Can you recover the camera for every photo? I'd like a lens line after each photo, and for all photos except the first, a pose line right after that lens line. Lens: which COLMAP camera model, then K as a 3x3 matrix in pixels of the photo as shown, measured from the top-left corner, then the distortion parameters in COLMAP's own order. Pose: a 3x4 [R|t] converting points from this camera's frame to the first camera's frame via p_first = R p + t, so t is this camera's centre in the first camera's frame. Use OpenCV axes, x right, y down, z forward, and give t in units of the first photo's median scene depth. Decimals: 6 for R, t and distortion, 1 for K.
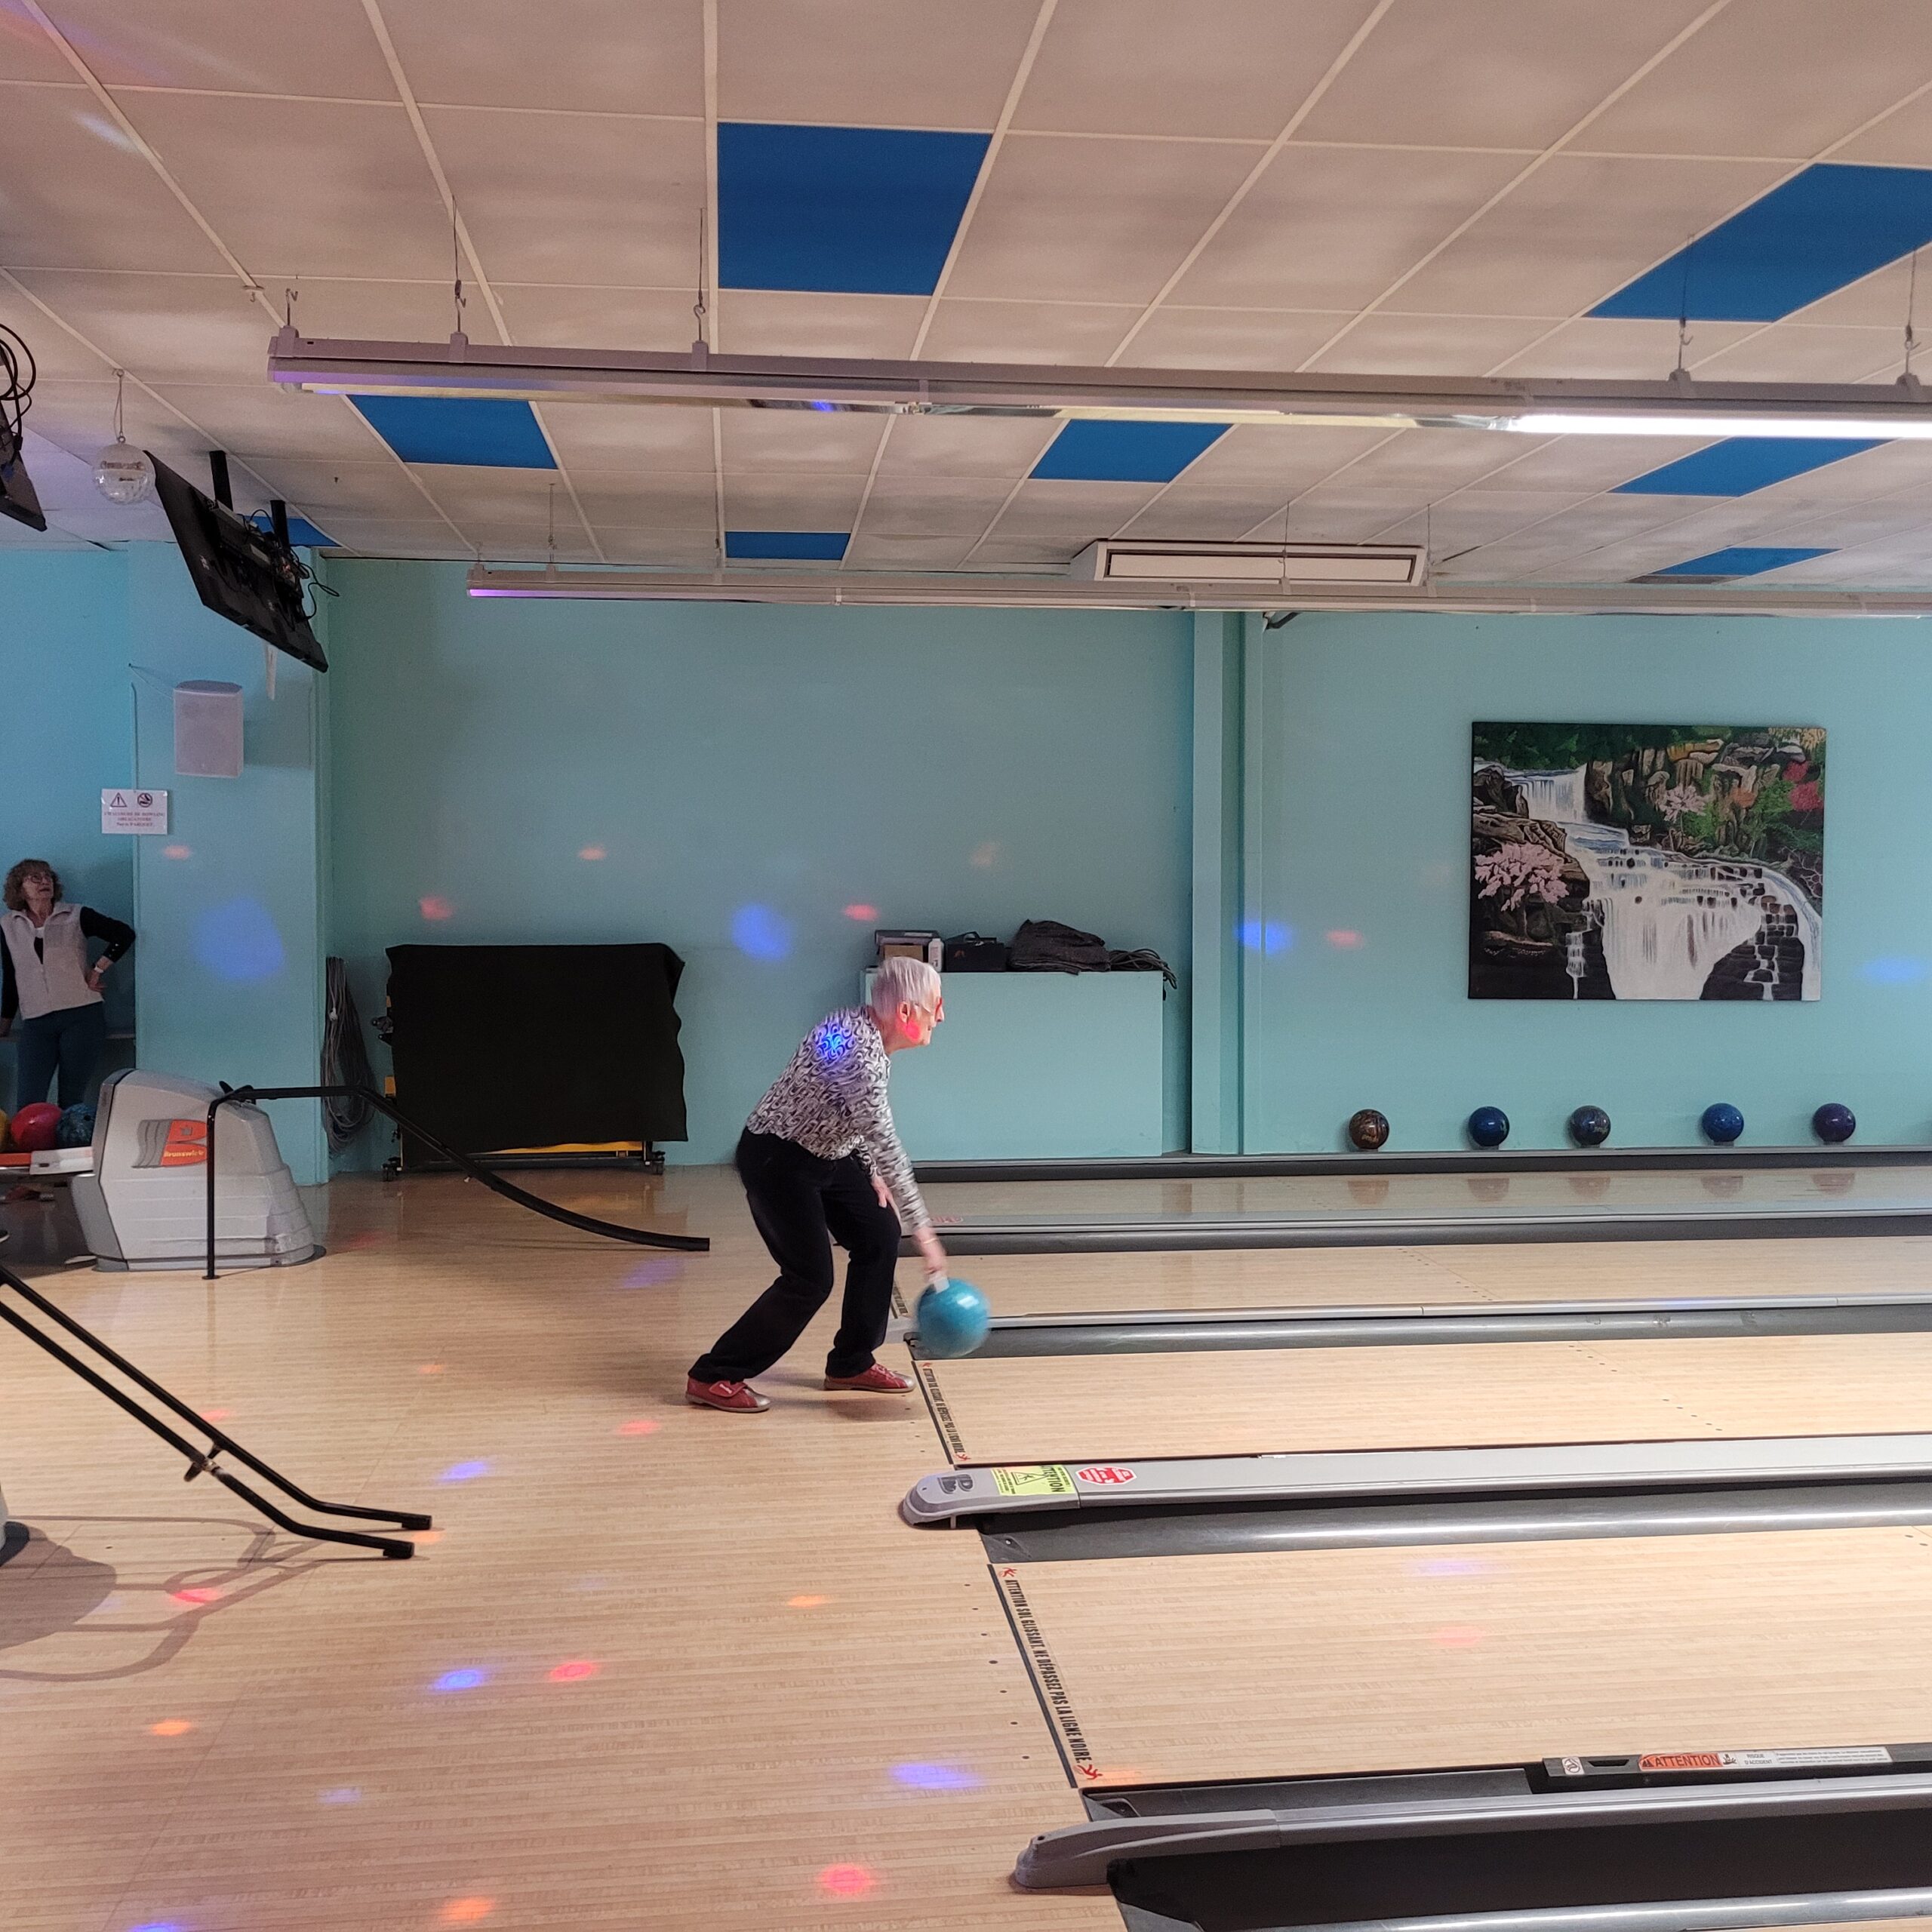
lens RADIAL K [[1946.4, 0, 963.0], [0, 1946.4, 945.3], [0, 0, 1]] dist [0.056934, -0.057616]
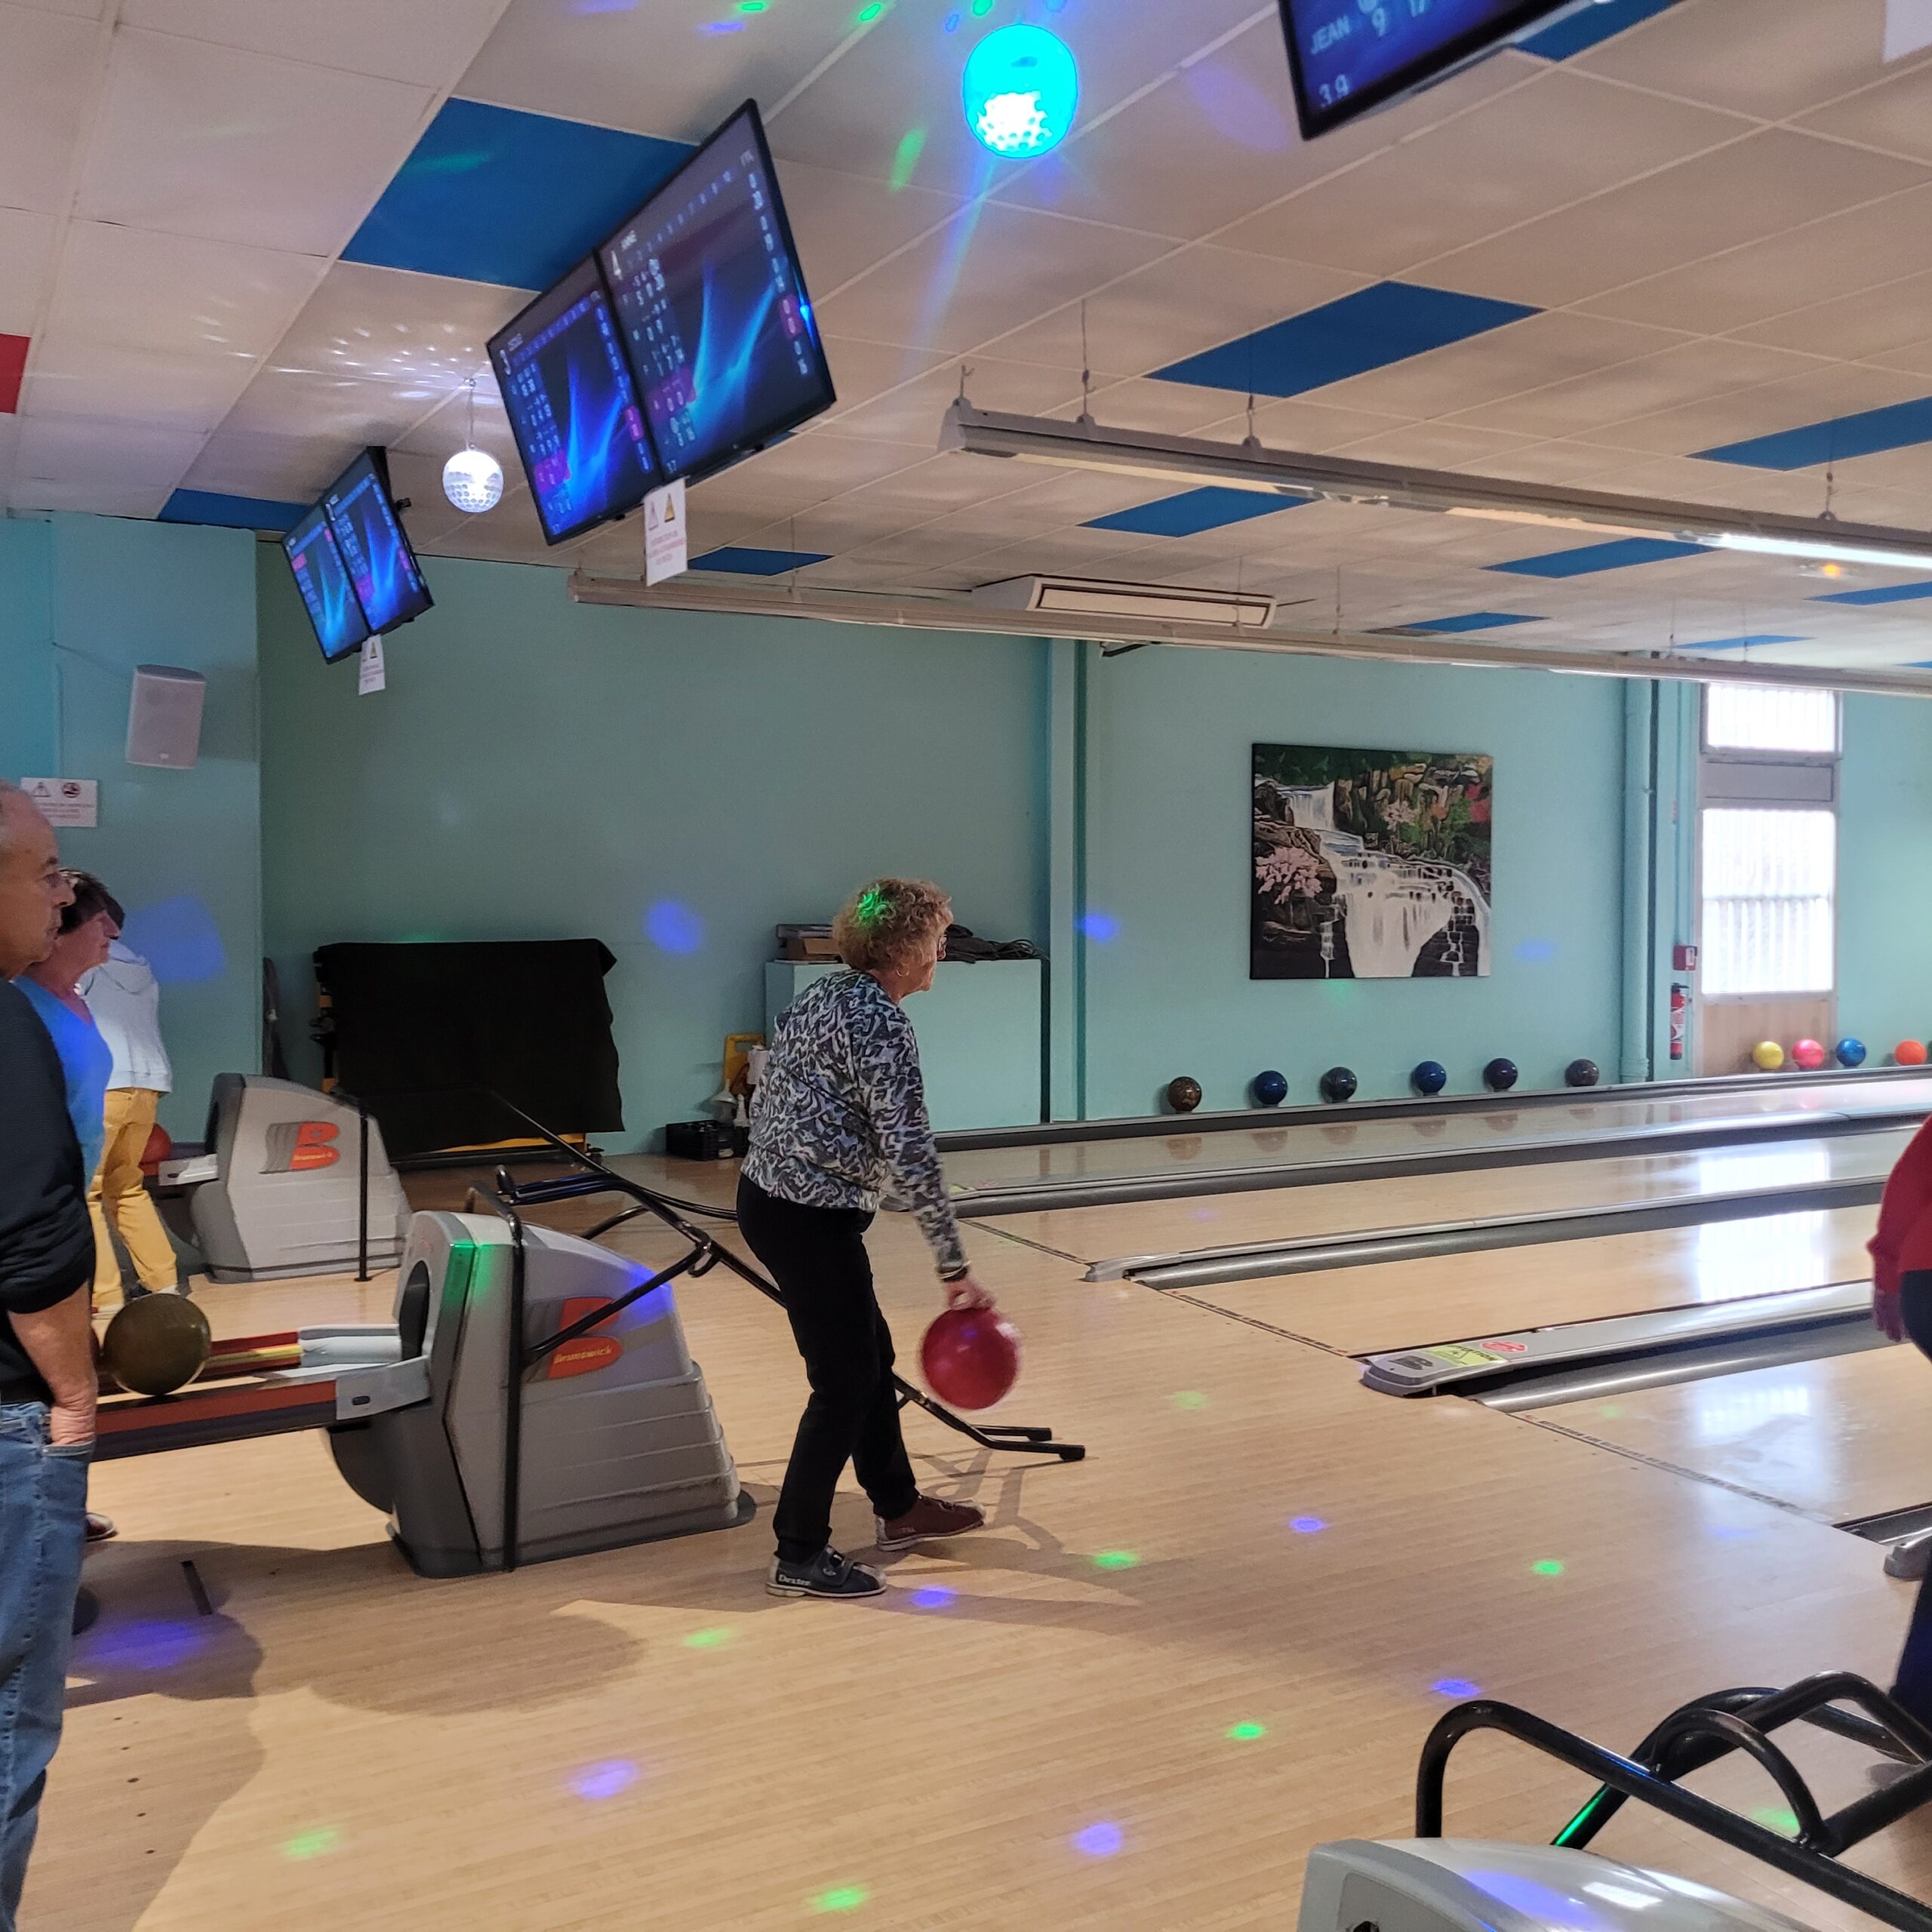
lens RADIAL K [[1969.5, 0, 967.9], [0, 1969.5, 924.9], [0, 0, 1]] dist [0.044886, -0.001906]
pose [[0.924391, -0.007513, 0.381371, -0.349534], [0.010712, 0.999923, -0.006266, 0.000245], [-0.381295, 0.009877, 0.924401, -0.029121]]
